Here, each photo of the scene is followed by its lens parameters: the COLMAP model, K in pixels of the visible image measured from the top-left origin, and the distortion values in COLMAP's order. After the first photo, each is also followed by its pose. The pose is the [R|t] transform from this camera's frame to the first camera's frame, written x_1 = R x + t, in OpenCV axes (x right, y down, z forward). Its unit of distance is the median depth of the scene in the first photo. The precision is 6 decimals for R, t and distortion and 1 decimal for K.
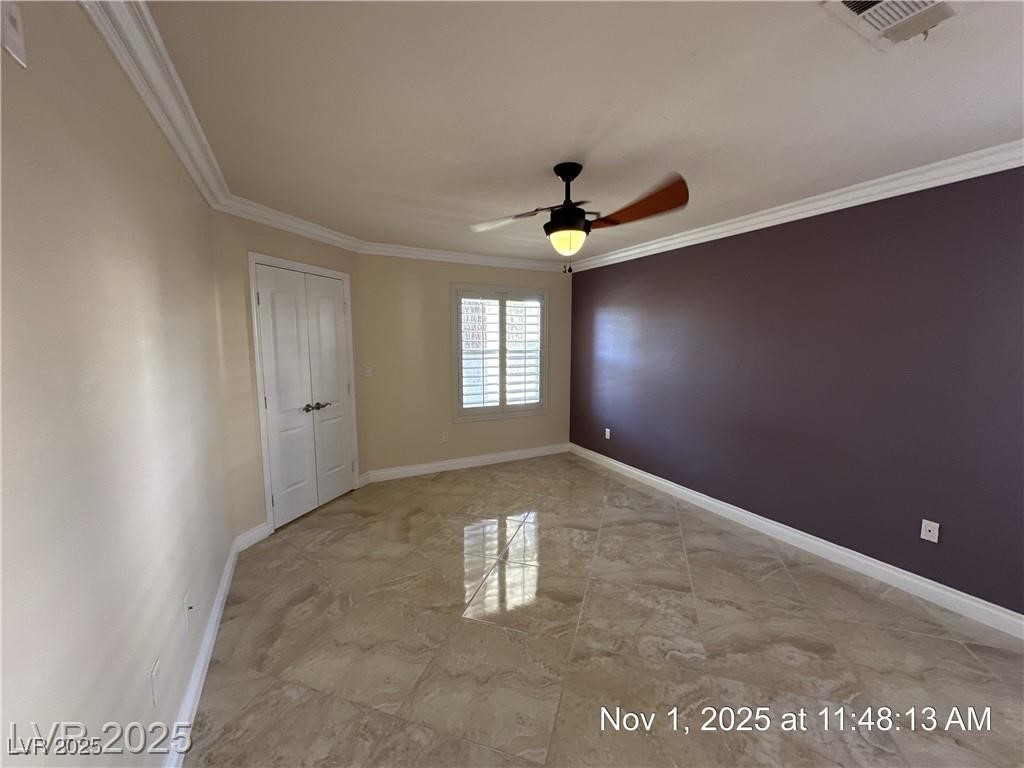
lens RADIAL K [[407.6, 0, 512.0], [0, 407.6, 384.0], [0, 0, 1]] dist [0.001120, -0.000006]
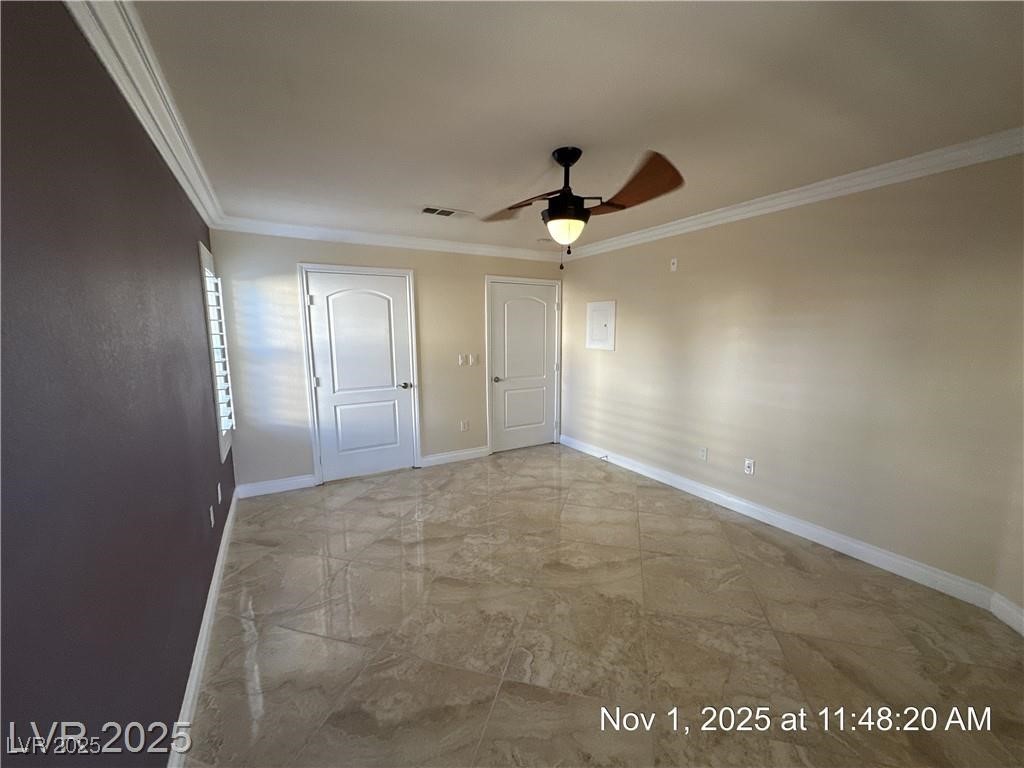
lens RADIAL K [[407.6, 0, 512.0], [0, 407.6, 384.0], [0, 0, 1]] dist [0.001120, -0.000006]
pose [[-0.999148, 0.011327, -0.039684, 0.302162], [0.001275, 0.969610, 0.244654, -0.228239], [0.041249, 0.244395, -0.968798, 1.999499]]
